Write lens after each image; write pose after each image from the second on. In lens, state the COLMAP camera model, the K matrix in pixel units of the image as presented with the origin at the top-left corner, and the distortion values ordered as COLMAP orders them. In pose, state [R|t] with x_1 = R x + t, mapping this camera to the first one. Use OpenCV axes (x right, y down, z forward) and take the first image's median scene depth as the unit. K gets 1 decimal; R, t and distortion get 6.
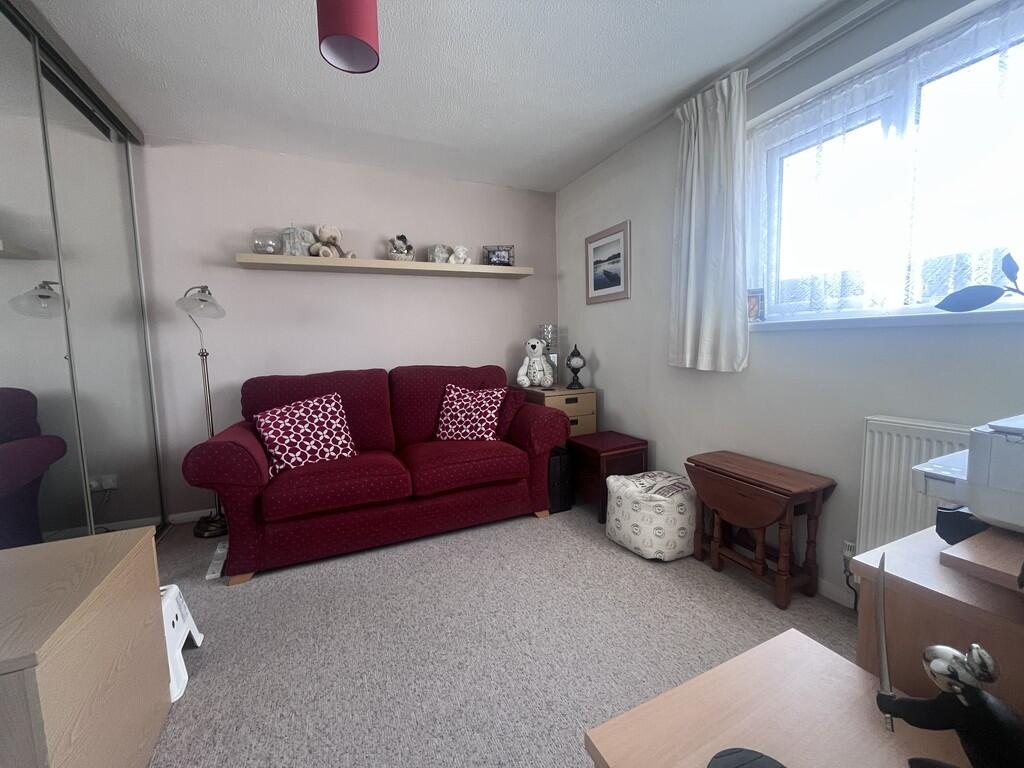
lens RADIAL K [[414.9, 0, 510.7], [0, 414.9, 381.8], [0, 0, 1]] dist [-0.001265, -0.000062]
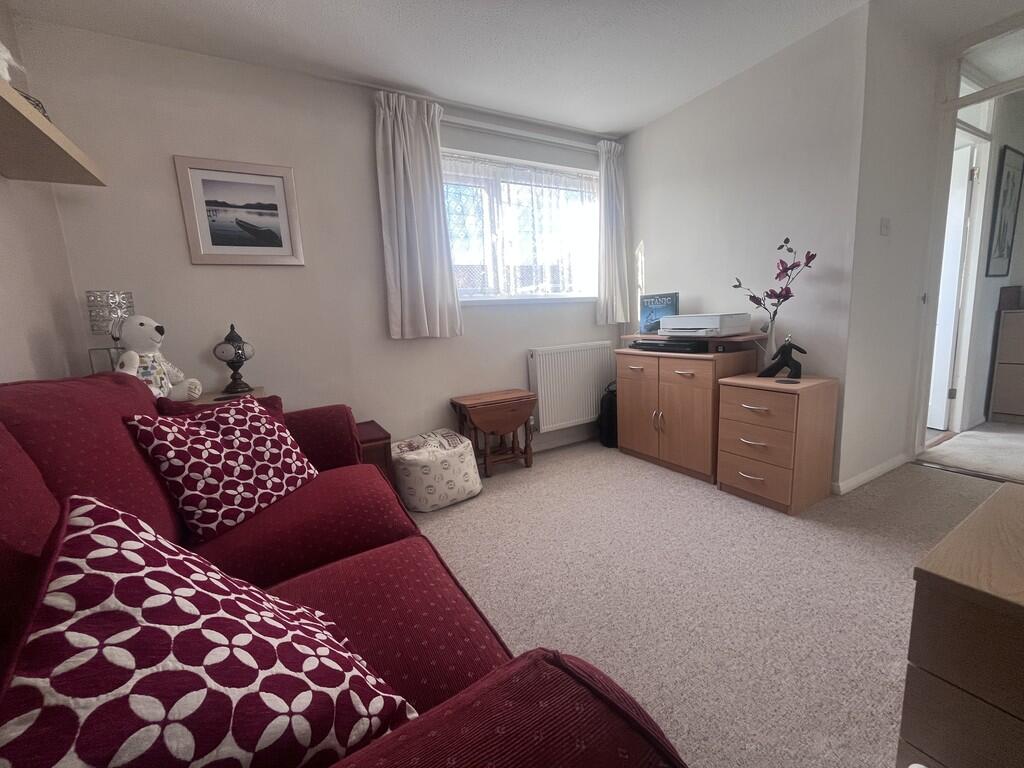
lens RADIAL K [[414.9, 0, 512.0], [0, 414.9, 382.6], [0, 0, 1]] dist [-0.001265, -0.000062]
pose [[-0.094866, -0.126667, 0.987399, -0.584297], [0.151496, 0.978482, 0.140079, -0.027111], [-0.983895, 0.162875, -0.073635, 0.675979]]
